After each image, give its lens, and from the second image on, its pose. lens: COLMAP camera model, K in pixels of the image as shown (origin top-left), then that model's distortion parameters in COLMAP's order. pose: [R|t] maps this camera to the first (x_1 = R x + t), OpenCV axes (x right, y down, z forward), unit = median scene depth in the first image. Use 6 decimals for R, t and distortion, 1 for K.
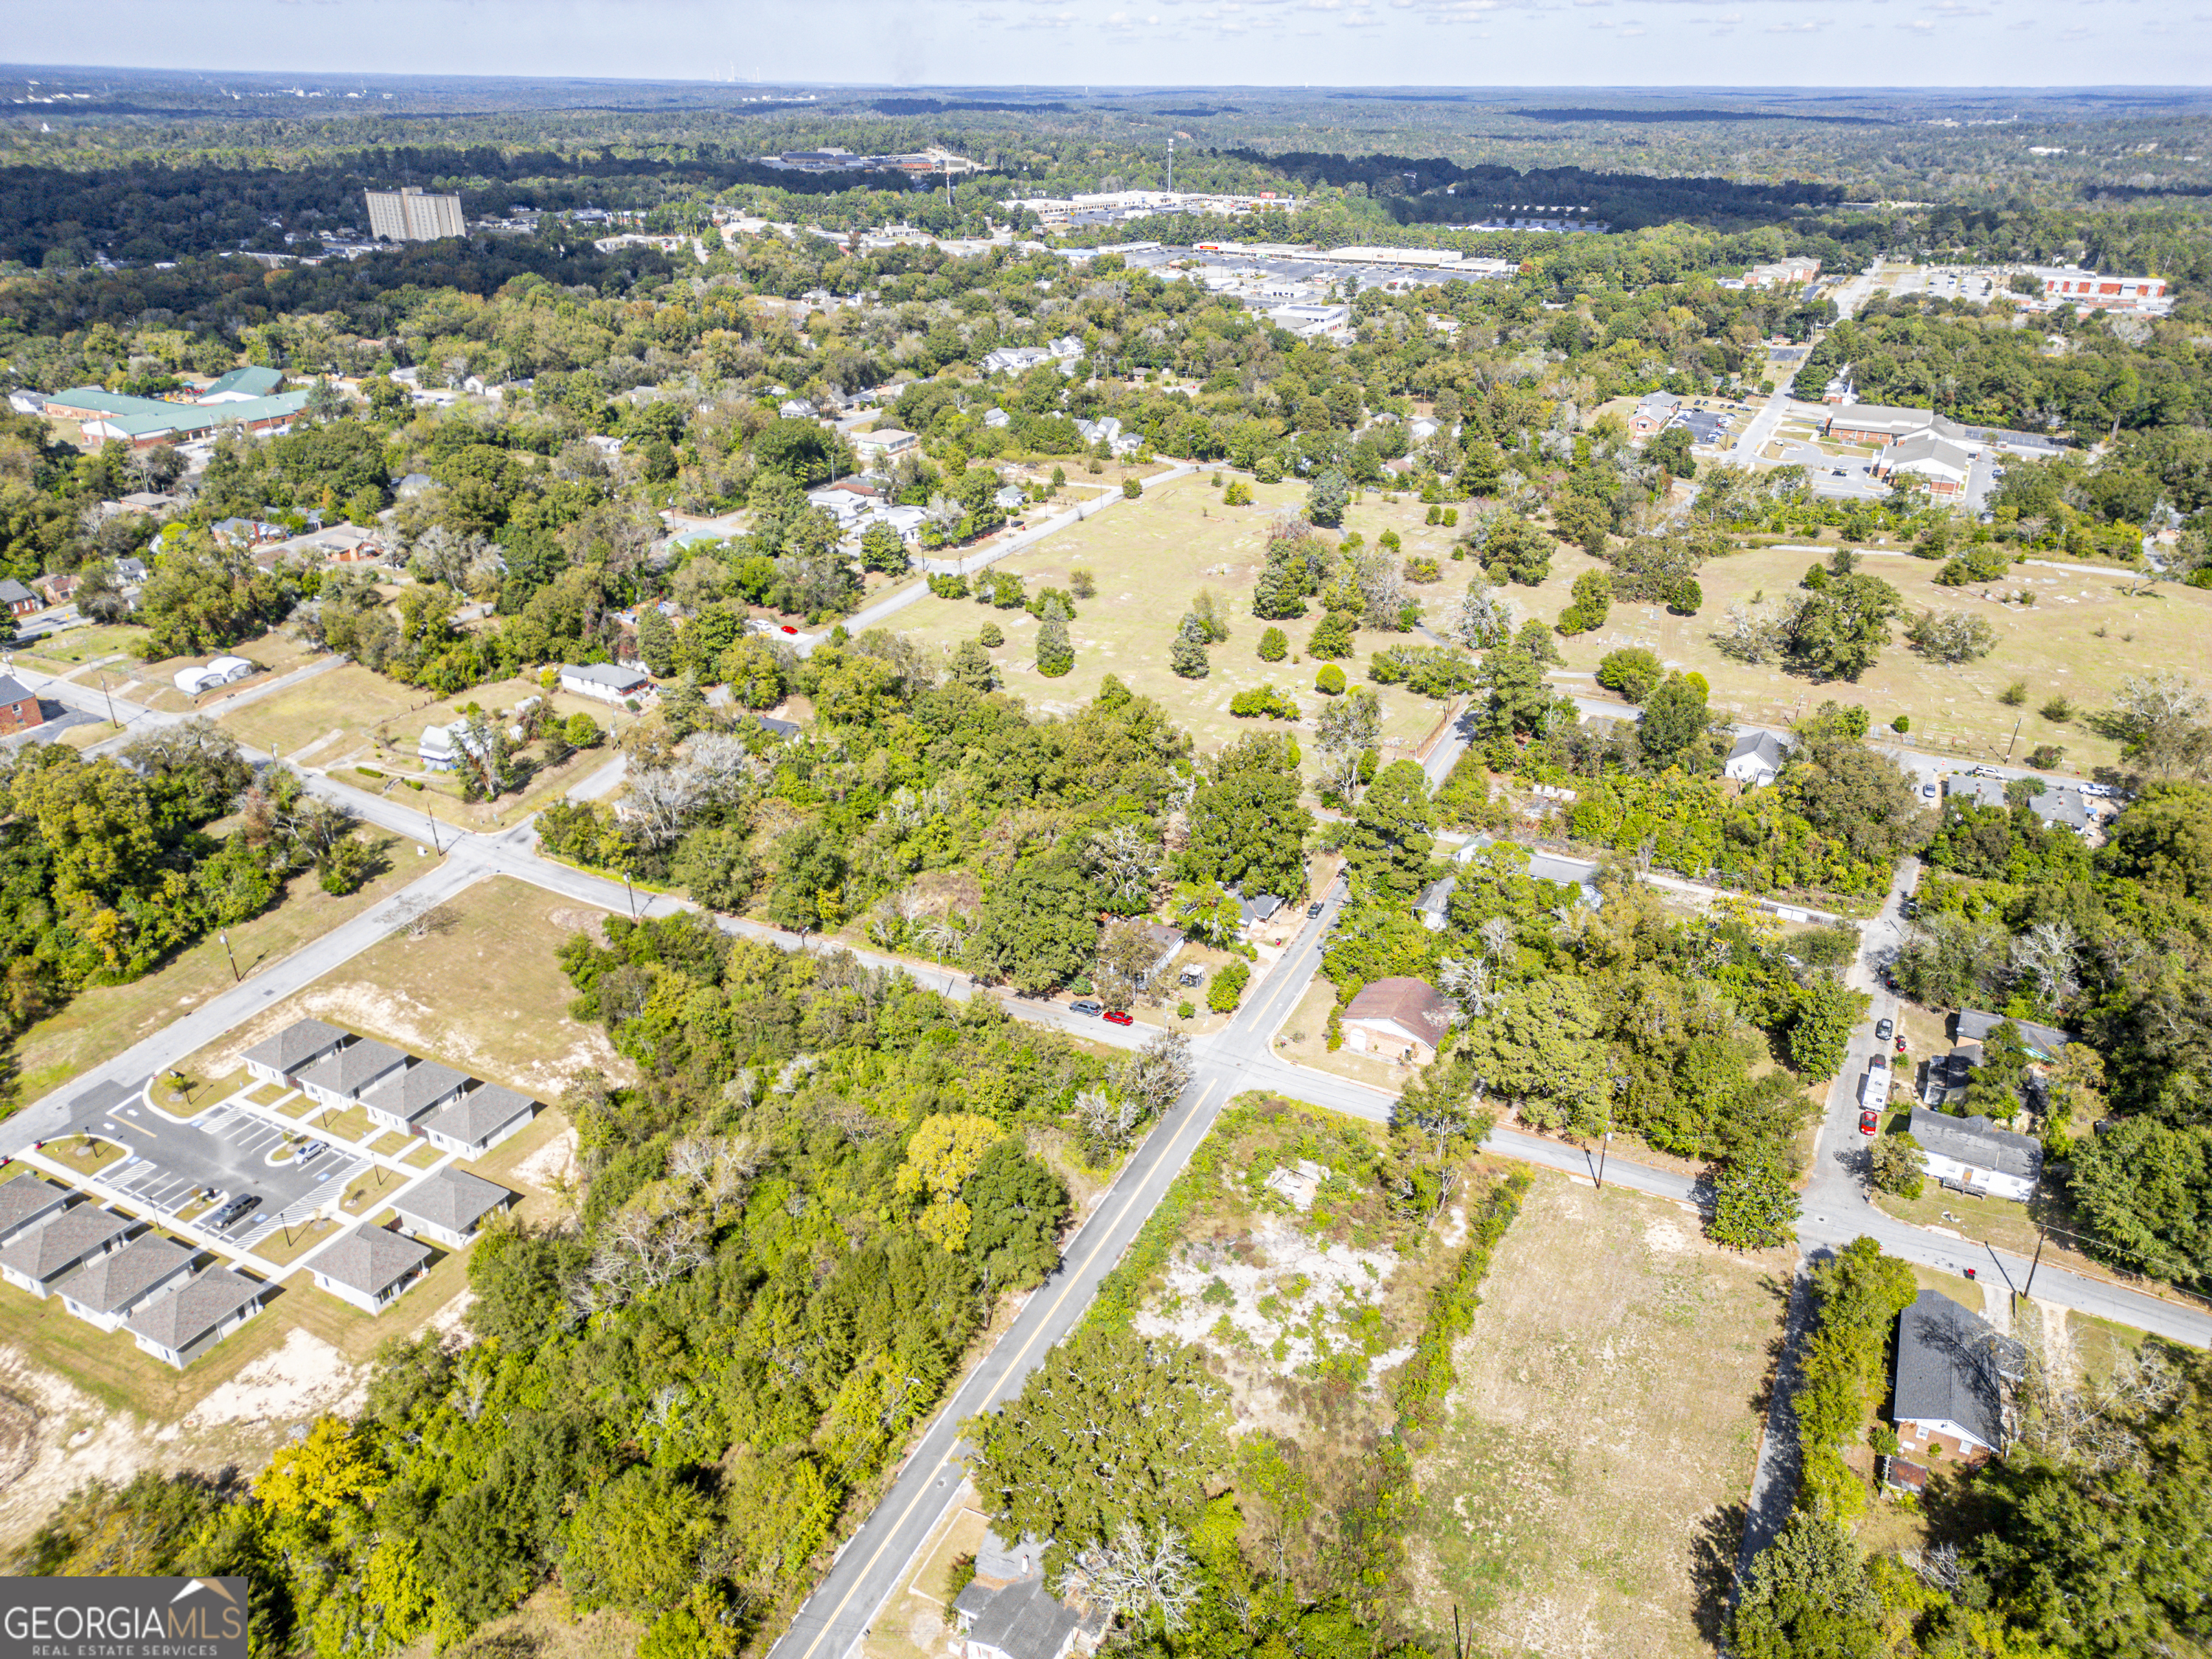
lens RADIAL K [[1541.8, 0, 1094.9], [0, 1541.8, 824.2], [0, 0, 1]] dist [0.077670, -0.072730]
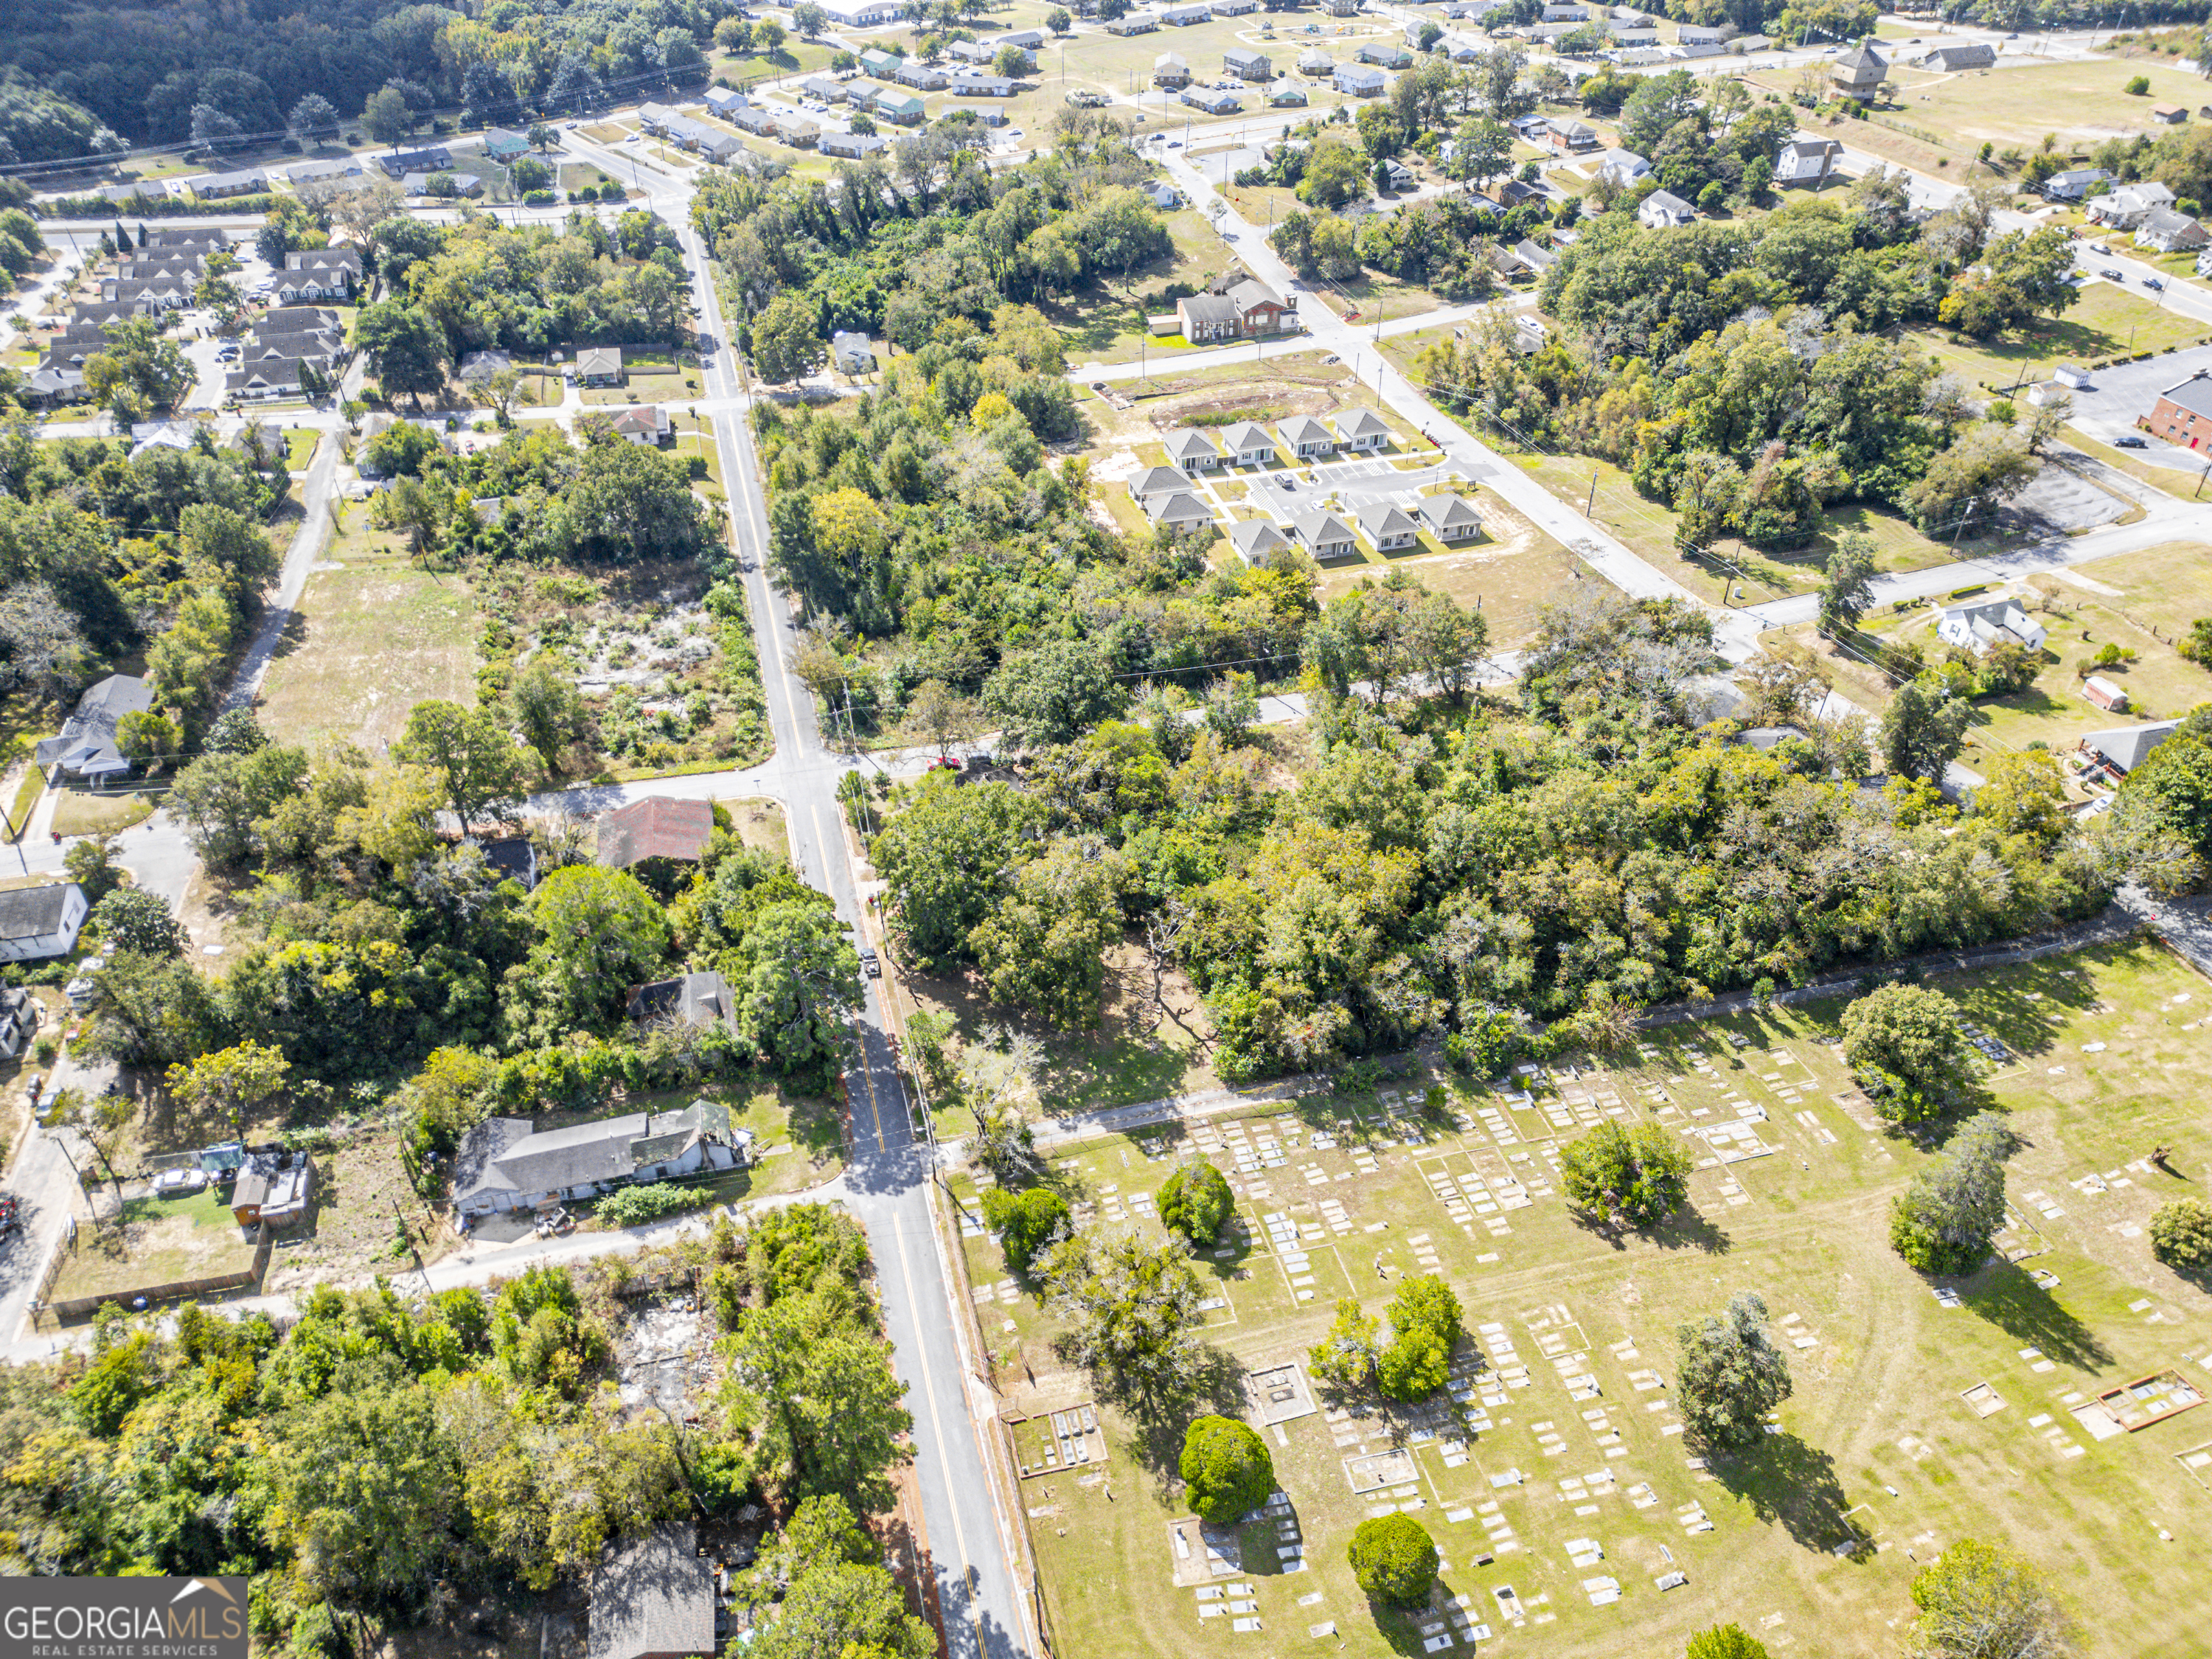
lens RADIAL K [[1541.8, 0, 1094.9], [0, 1541.8, 824.2], [0, 0, 1]] dist [0.077670, -0.072730]
pose [[-0.741316, 0.402231, -0.537271, 0.439641], [-0.290656, 0.529152, 0.797193, -0.594944], [0.604955, 0.747133, -0.275358, 1.266177]]
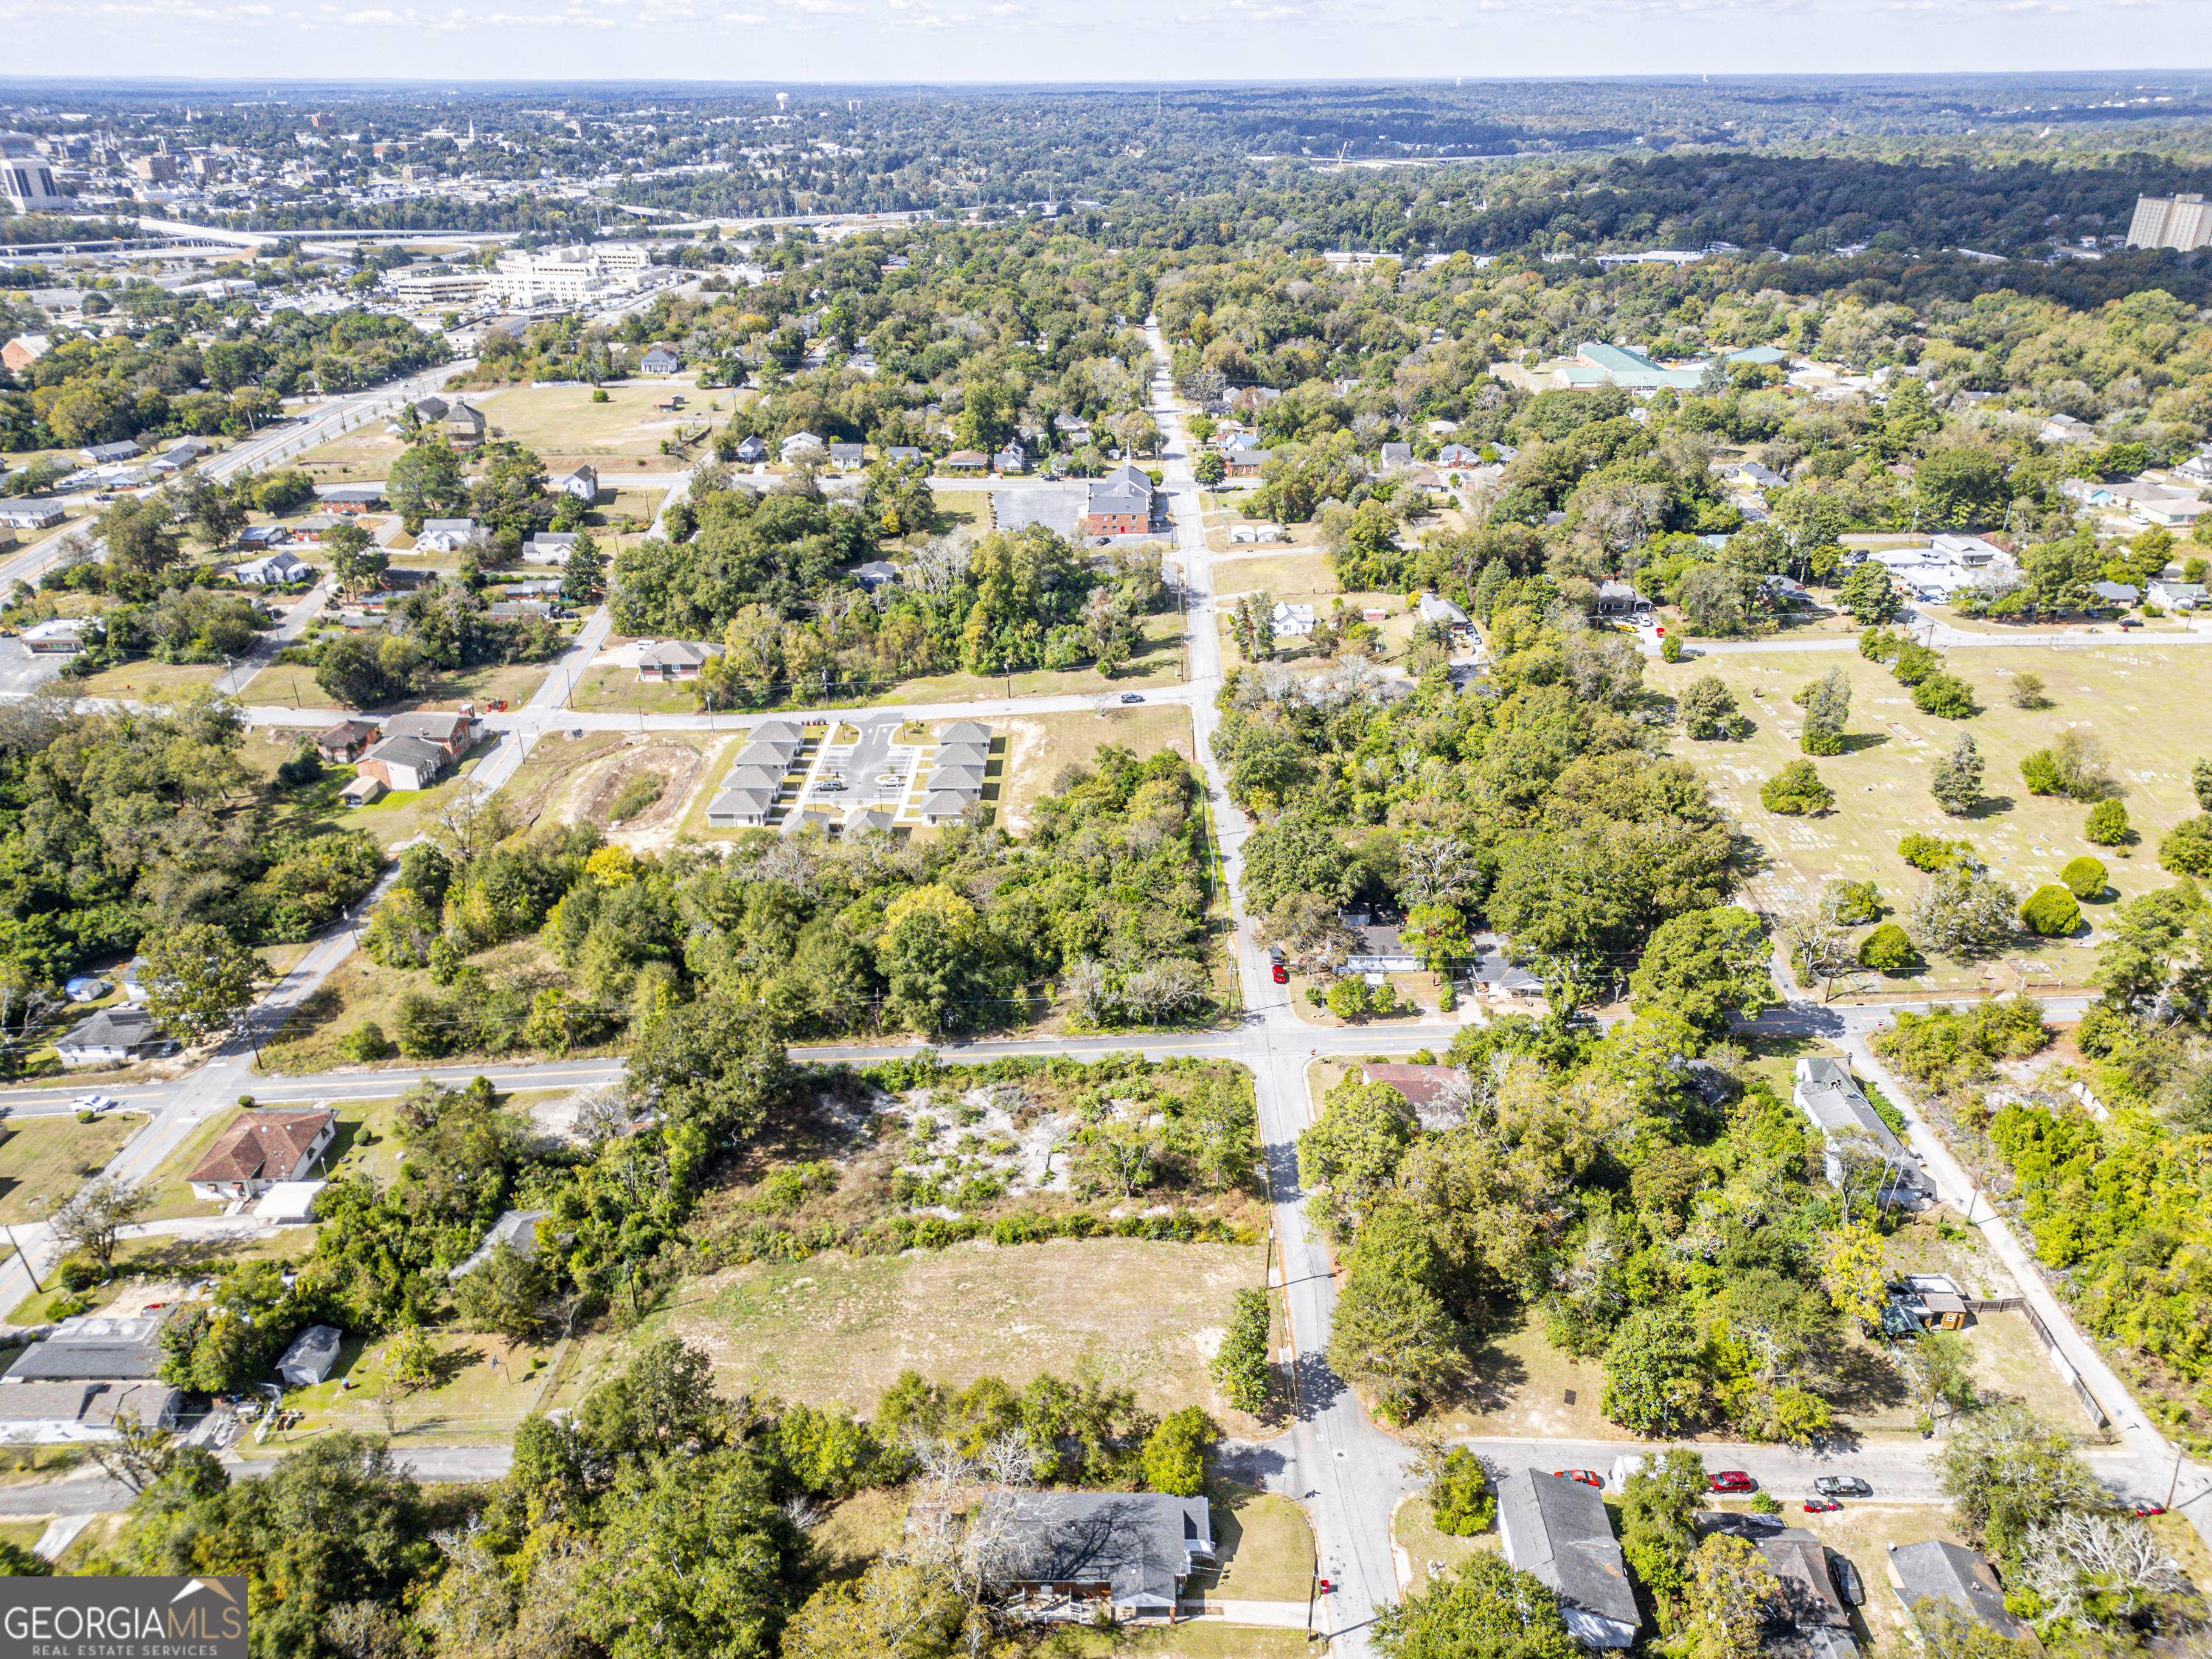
lens RADIAL K [[1541.8, 0, 1094.9], [0, 1541.8, 824.2], [0, 0, 1]] dist [0.077670, -0.072730]
pose [[0.450658, 0.377183, -0.809098, 0.722227], [-0.377045, 0.901965, 0.210466, -0.130757], [0.809163, 0.210218, 0.548693, 0.286197]]
